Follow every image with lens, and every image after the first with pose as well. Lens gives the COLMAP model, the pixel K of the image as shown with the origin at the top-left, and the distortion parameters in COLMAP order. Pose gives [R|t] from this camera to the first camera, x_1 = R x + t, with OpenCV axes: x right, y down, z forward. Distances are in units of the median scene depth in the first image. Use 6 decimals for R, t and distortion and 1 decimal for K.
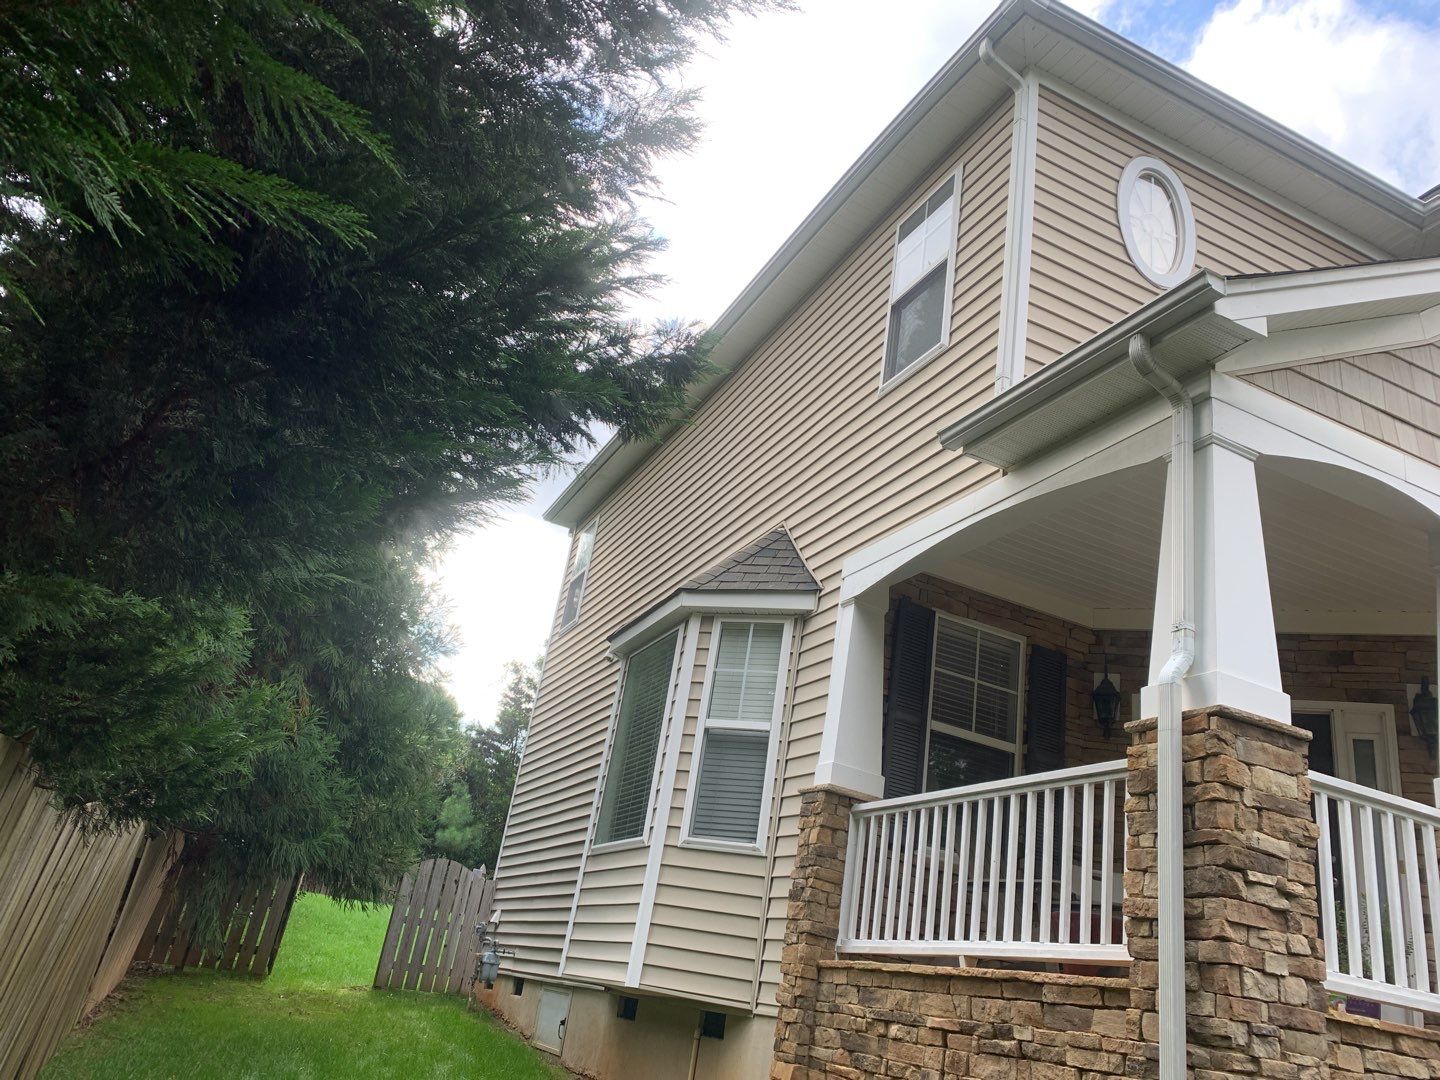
lens RADIAL K [[1101.4, 0, 705.4], [0, 1101.4, 530.6], [0, 0, 1]] dist [0.036241, -0.033483]
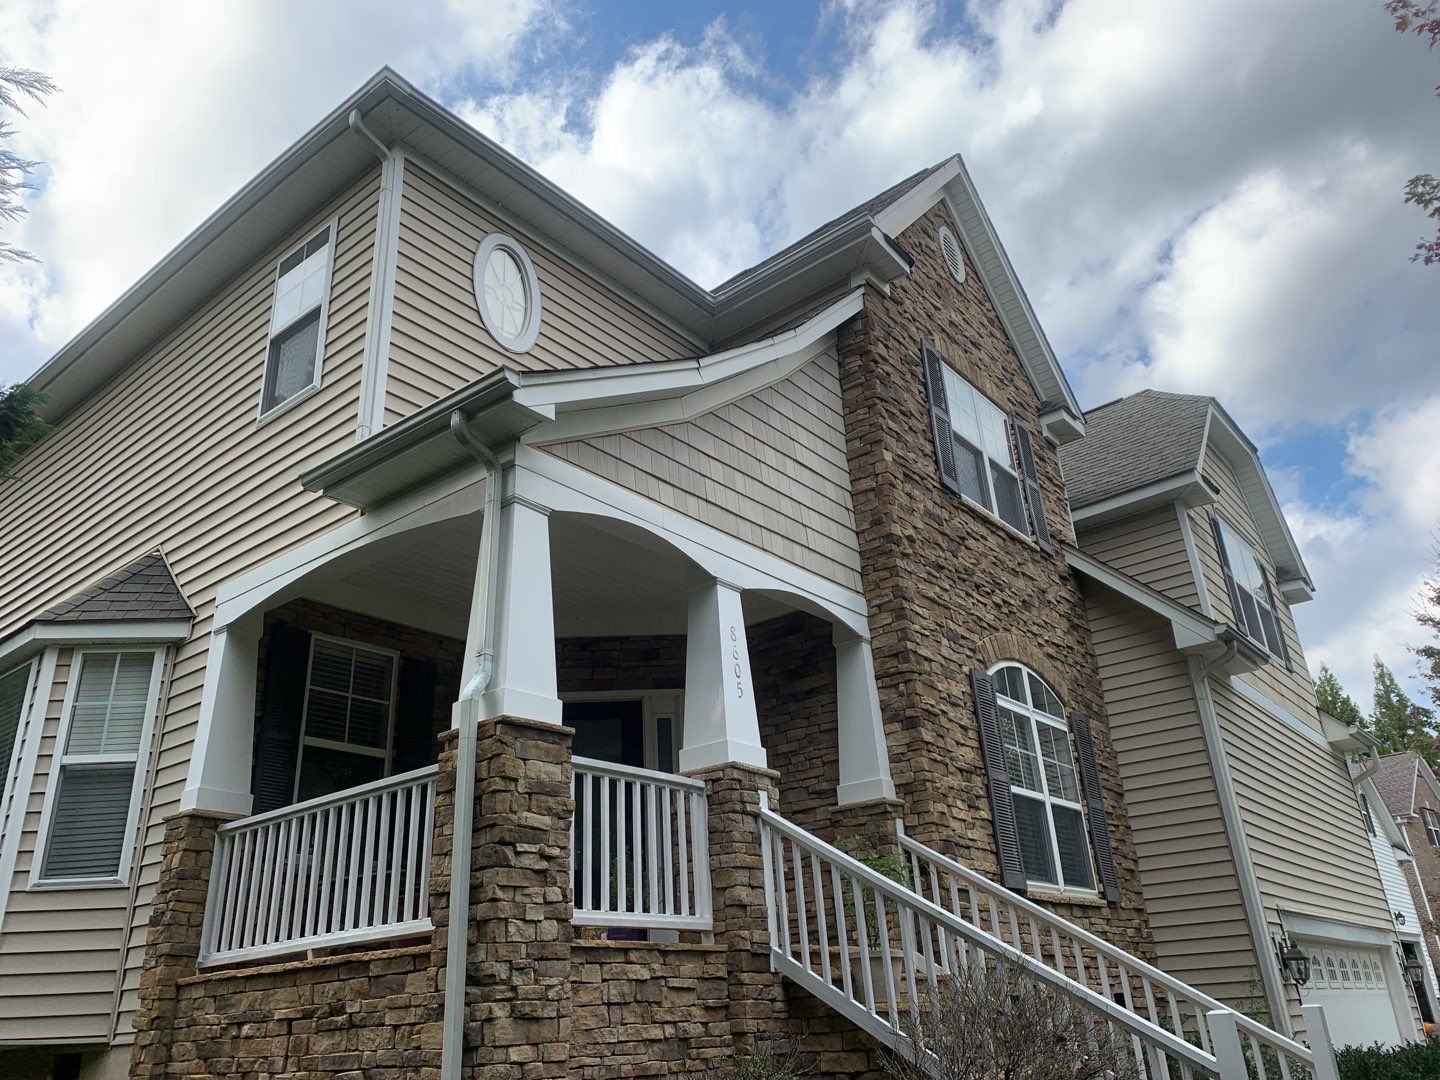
lens RADIAL K [[1101.4, 0, 690.7], [0, 1101.4, 527.5], [0, 0, 1]] dist [0.036241, -0.033483]
pose [[0.885336, -0.001028, 0.464951, 0.044195], [-0.001854, 0.999982, 0.005742, -0.044868], [-0.464949, -0.005945, 0.885318, -0.149466]]
